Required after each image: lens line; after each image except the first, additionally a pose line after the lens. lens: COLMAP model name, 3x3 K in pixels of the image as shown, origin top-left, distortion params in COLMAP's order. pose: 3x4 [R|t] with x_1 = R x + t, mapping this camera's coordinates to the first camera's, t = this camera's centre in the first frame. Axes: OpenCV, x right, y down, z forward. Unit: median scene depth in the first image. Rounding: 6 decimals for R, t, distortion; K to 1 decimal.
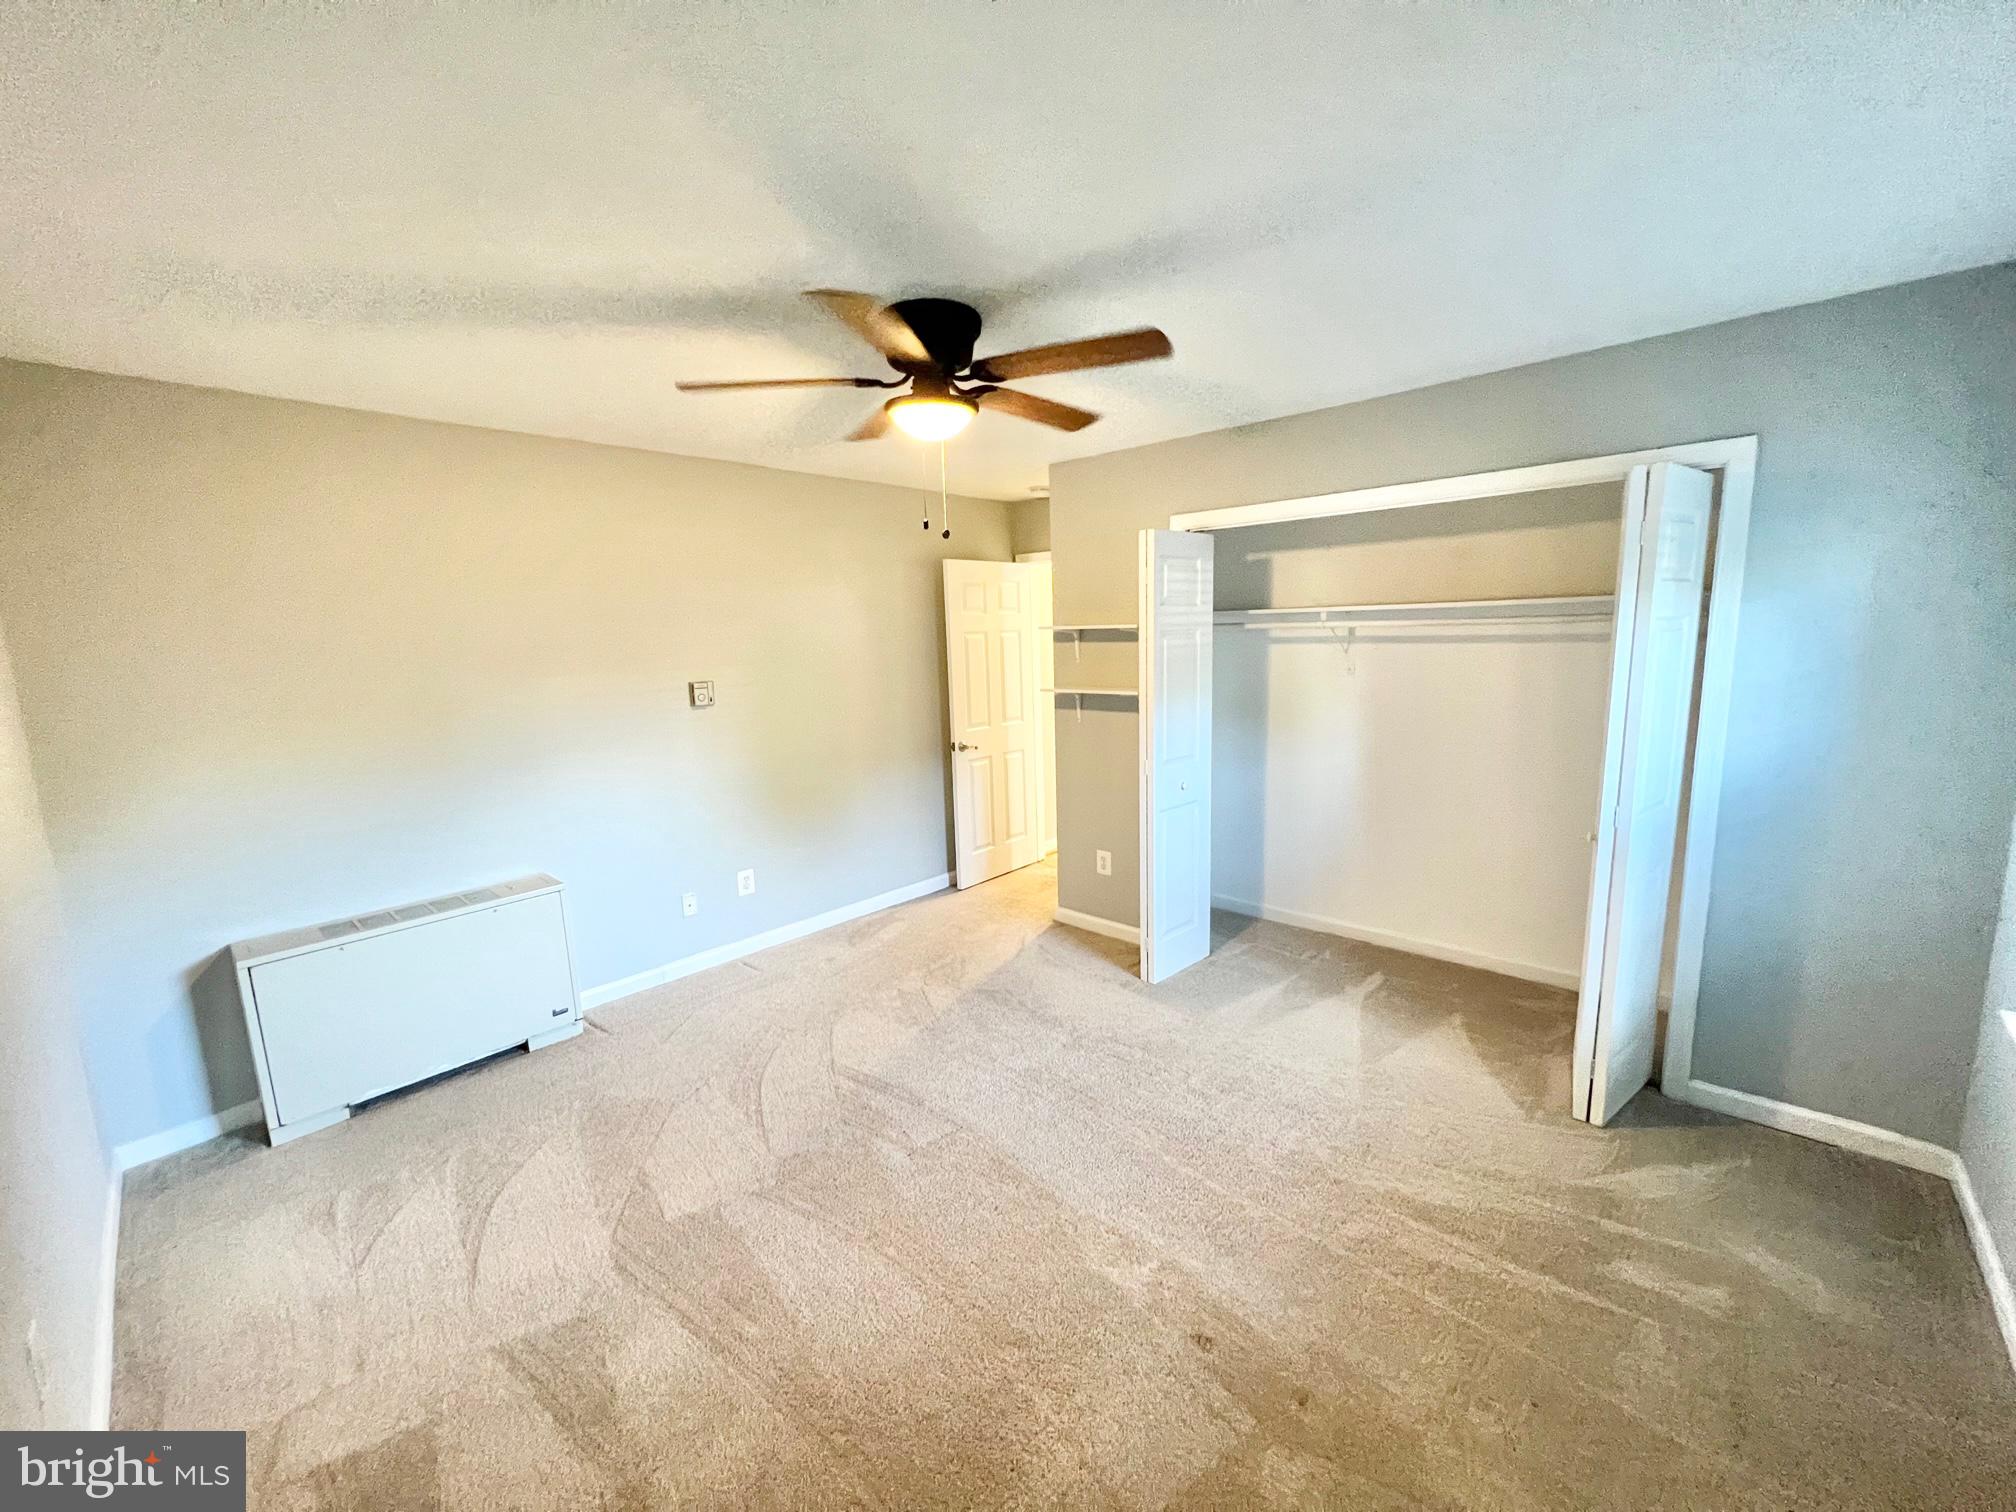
lens RADIAL K [[807.4, 0, 1003.5], [0, 807.4, 749.0], [0, 0, 1]] dist [0.000679, 0.000148]
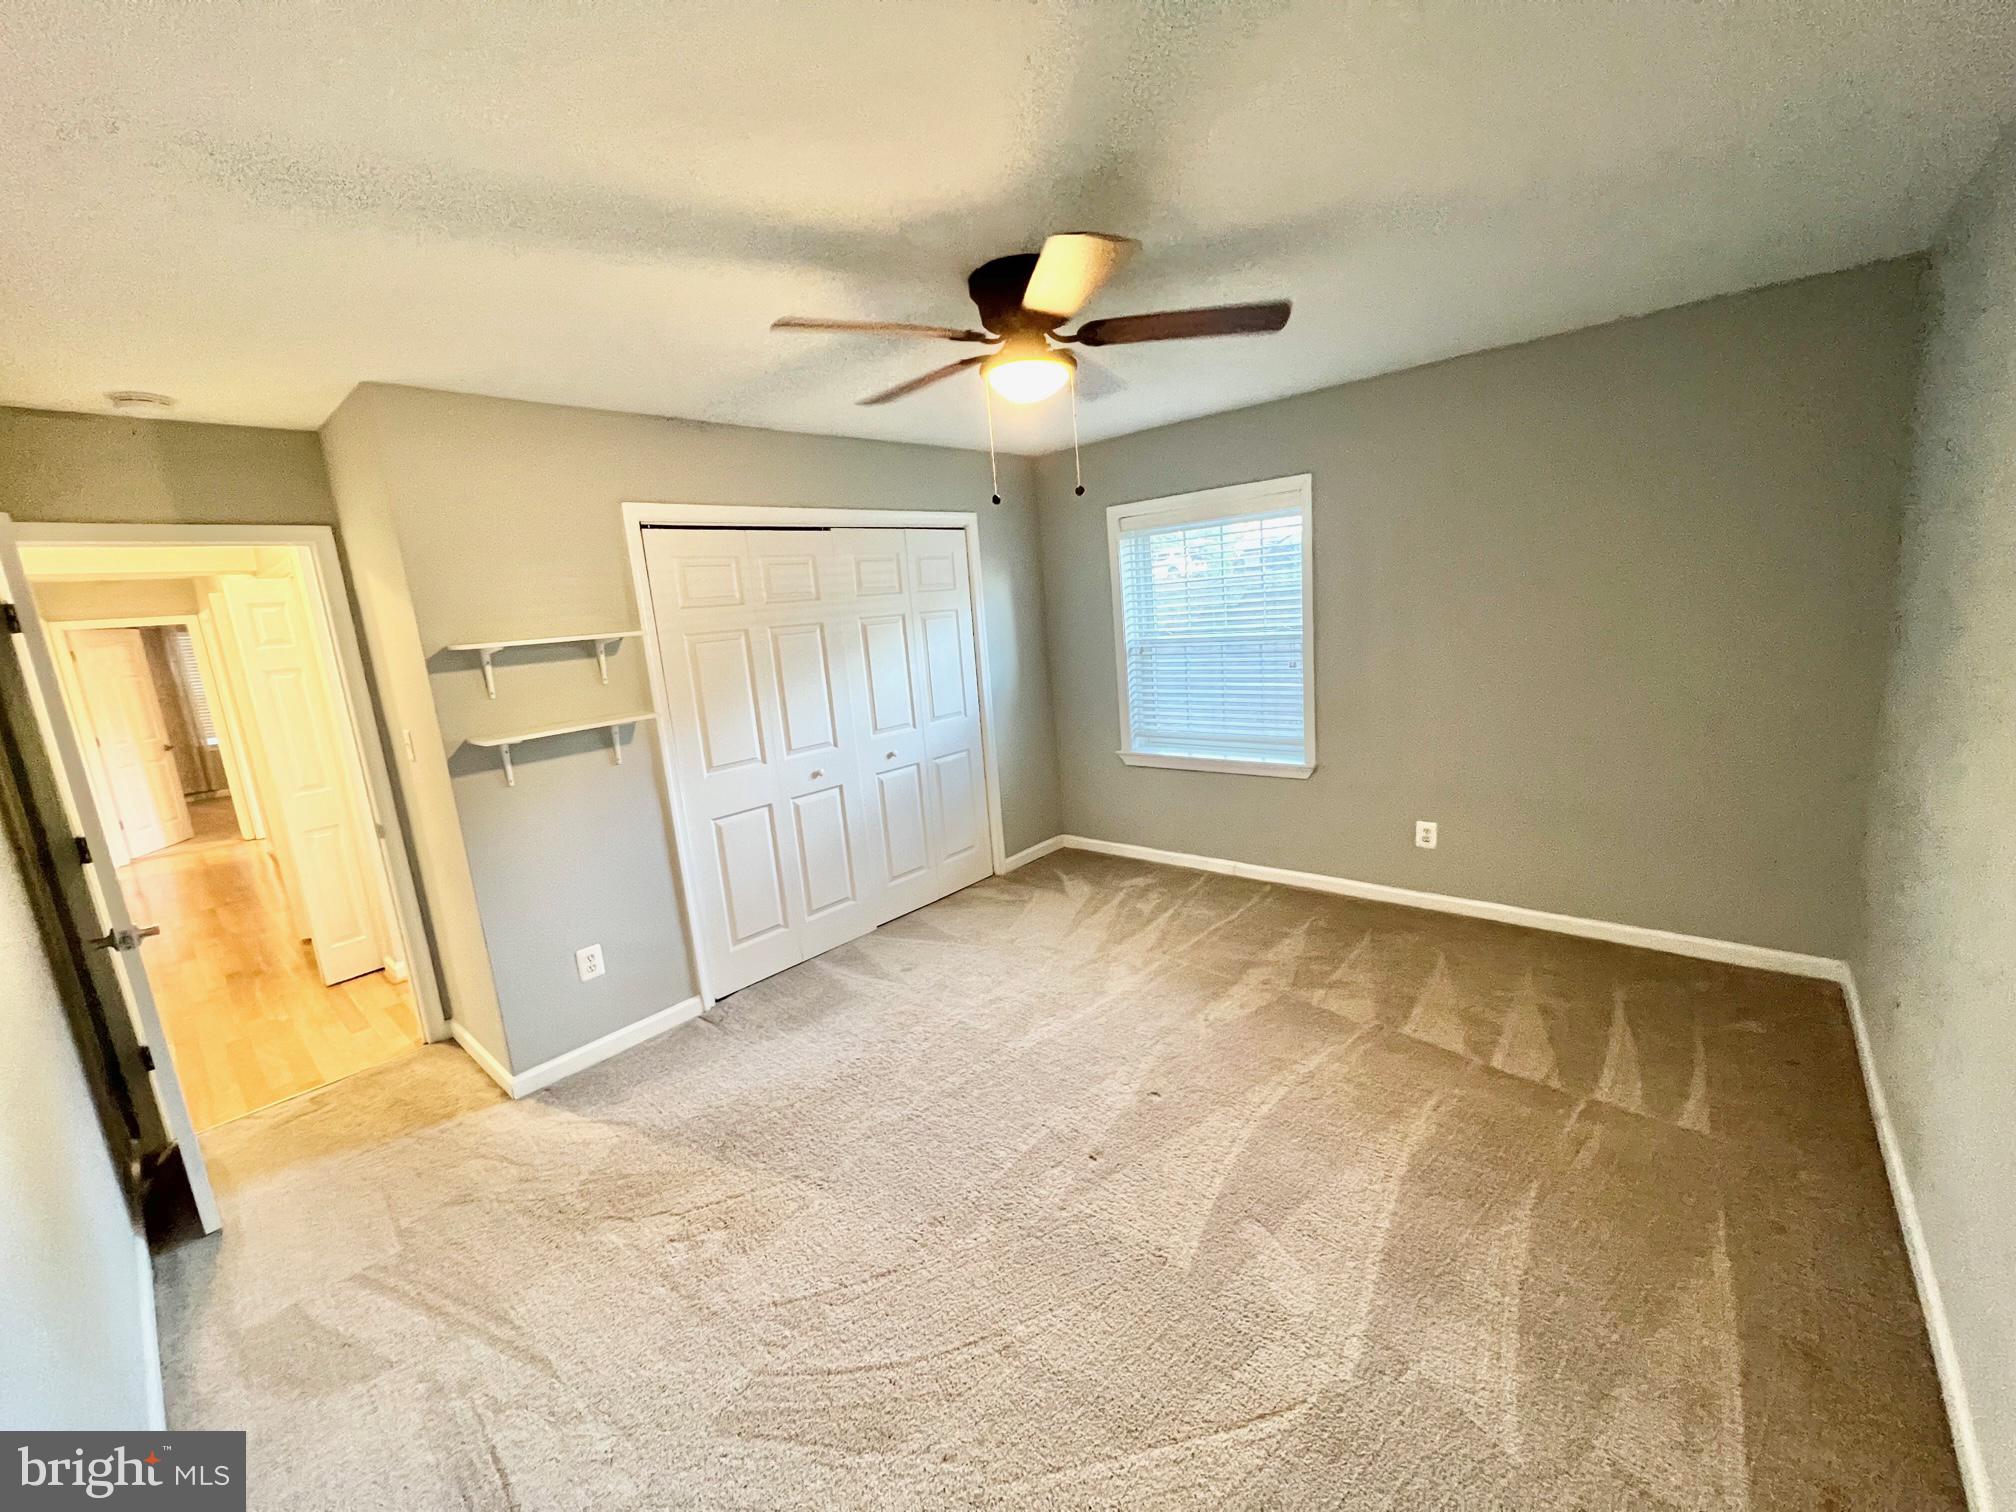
lens RADIAL K [[807.4, 0, 1003.5], [0, 807.4, 749.0], [0, 0, 1]] dist [0.000679, 0.000148]
pose [[-0.023463, -0.151744, 0.988141, -0.656811], [0.239588, 0.958756, 0.152920, -0.075247], [-0.970591, 0.240335, 0.013861, 0.668336]]
